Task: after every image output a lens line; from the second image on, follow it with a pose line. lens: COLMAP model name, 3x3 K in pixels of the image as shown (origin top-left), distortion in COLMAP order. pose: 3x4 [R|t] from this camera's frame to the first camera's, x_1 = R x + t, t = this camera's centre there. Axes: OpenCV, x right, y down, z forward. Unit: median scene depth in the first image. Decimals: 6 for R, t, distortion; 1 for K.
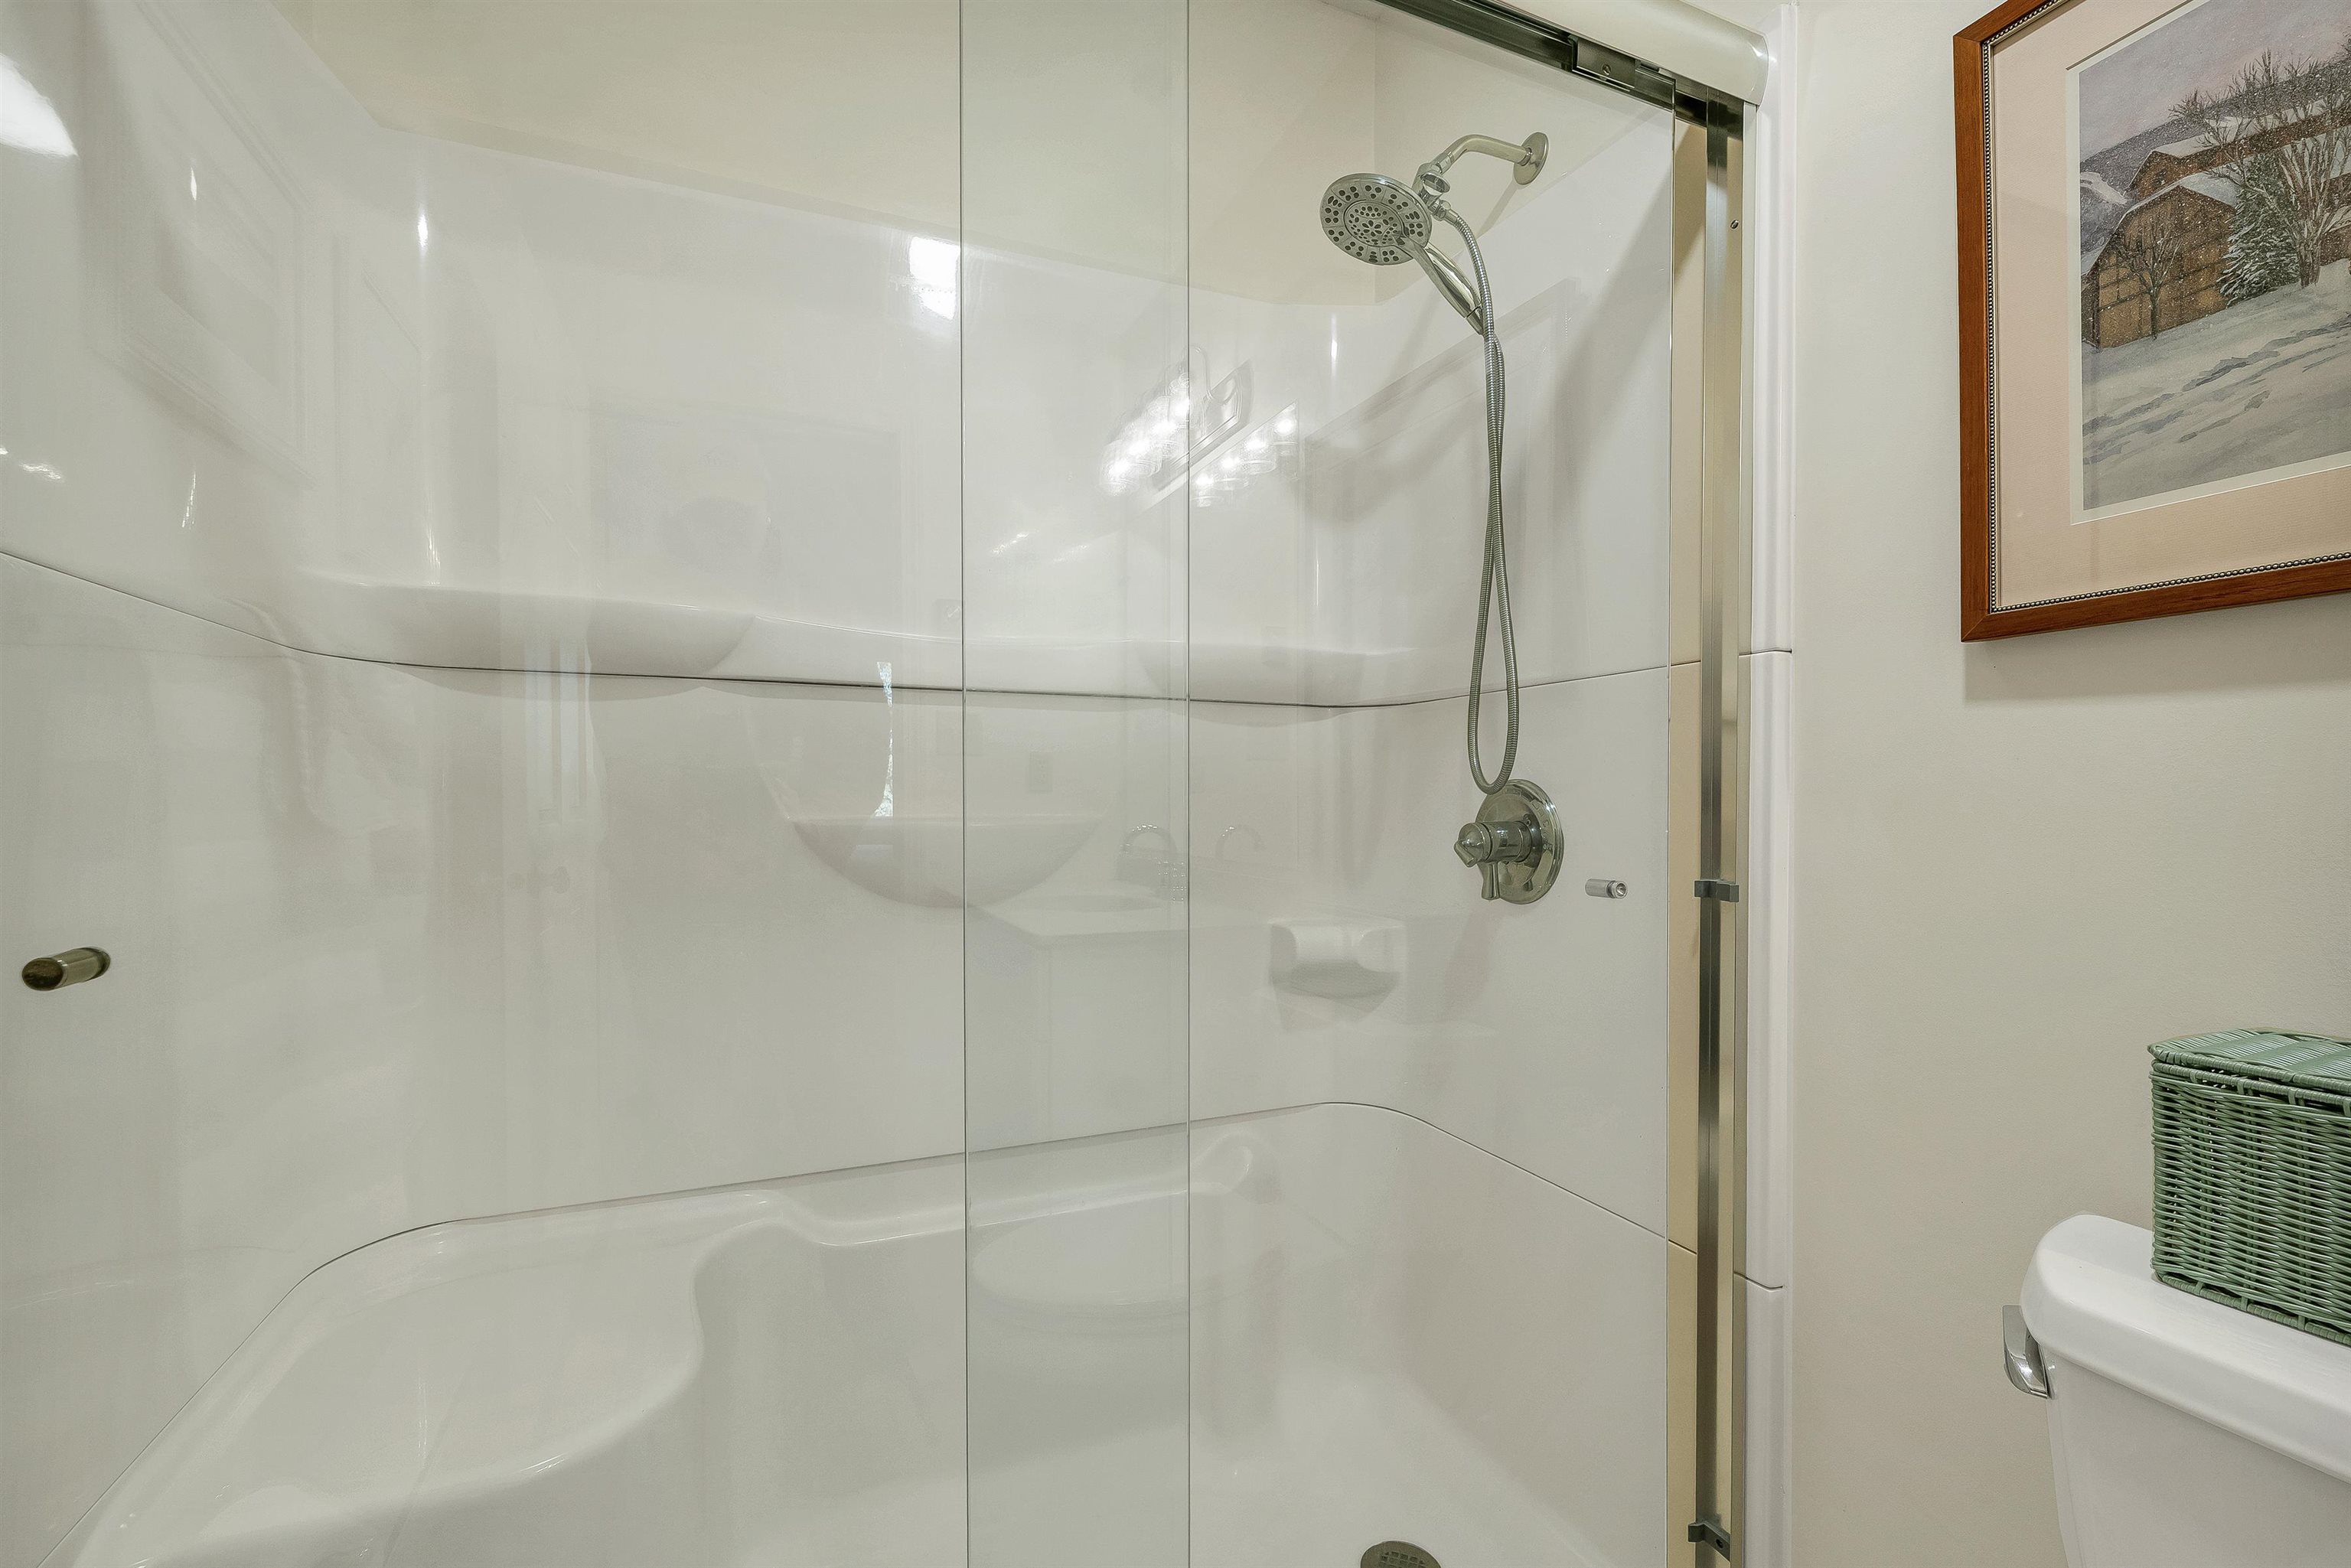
lens RADIAL K [[980.7, 0, 1176.3], [0, 980.7, 789.0], [0, 0, 1]] dist [0.000189, -0.000822]
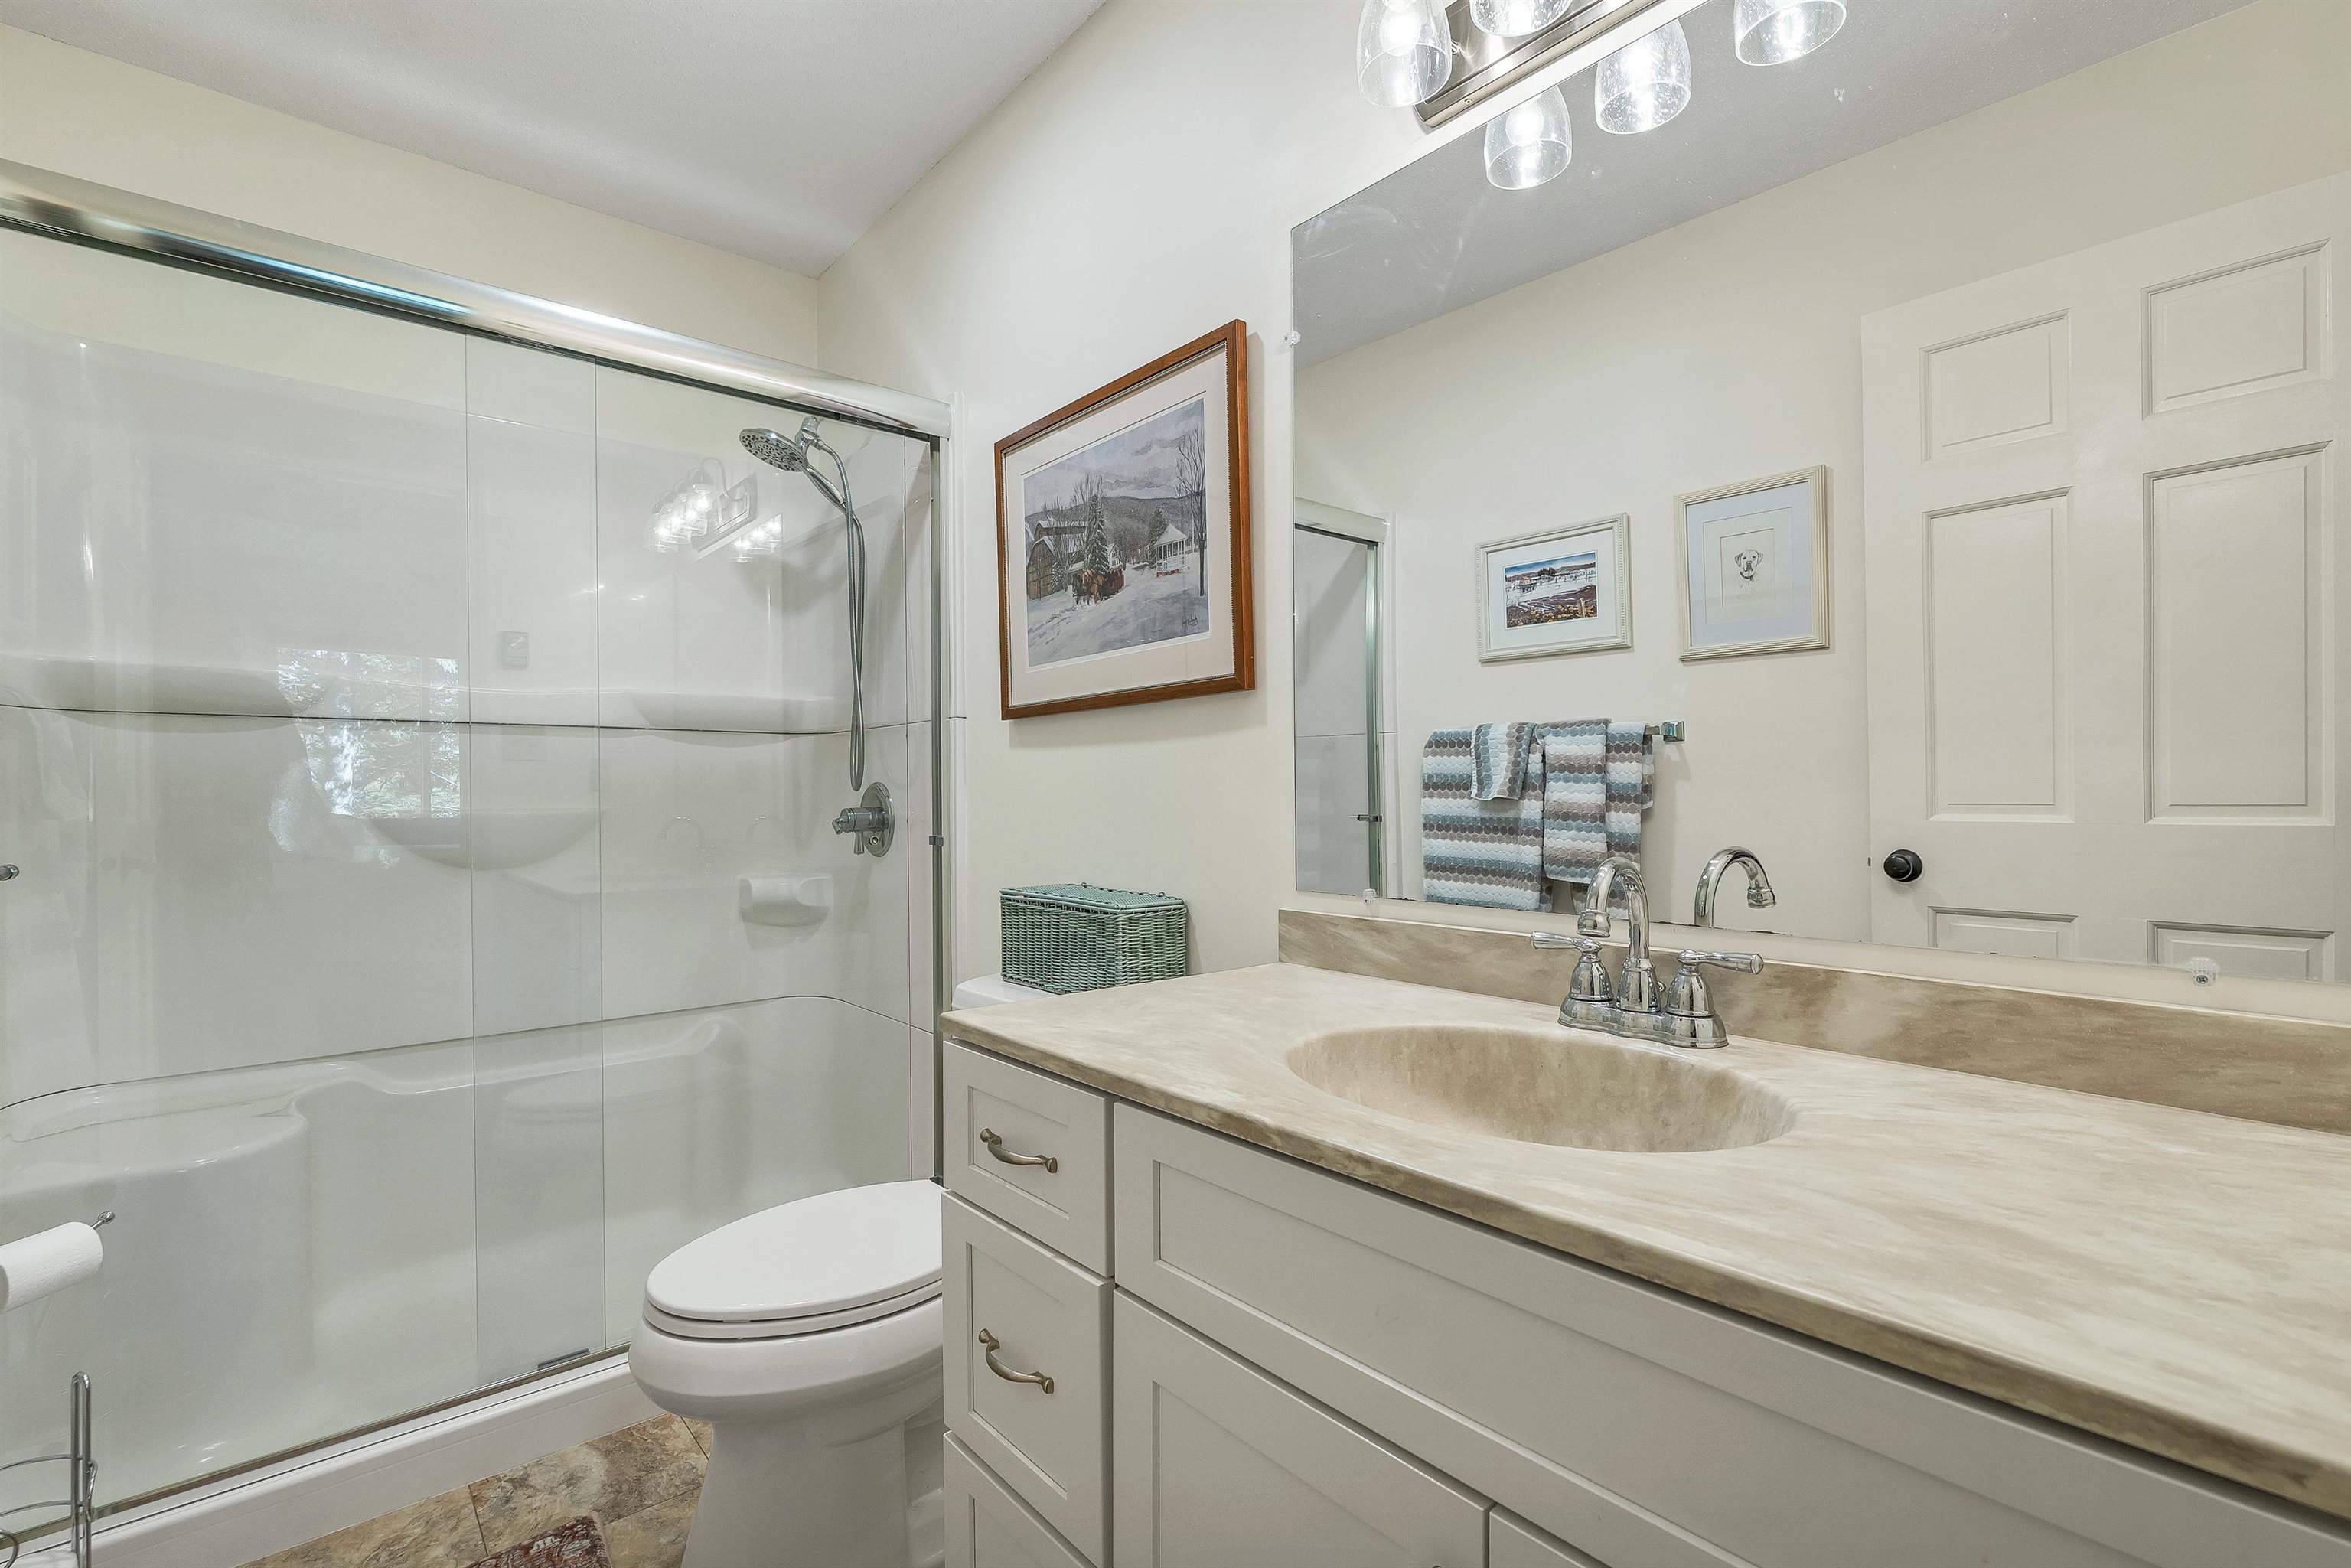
lens RADIAL K [[1007.0, 0, 1172.0], [0, 1007.0, 783.2], [0, 0, 1]] dist [-0.013480, 0.000653]
pose [[0.949755, -0.008966, 0.312867, 0.299957], [0.008988, 0.999959, 0.001371, -0.006179], [-0.312866, 0.001510, 0.949796, -0.815654]]
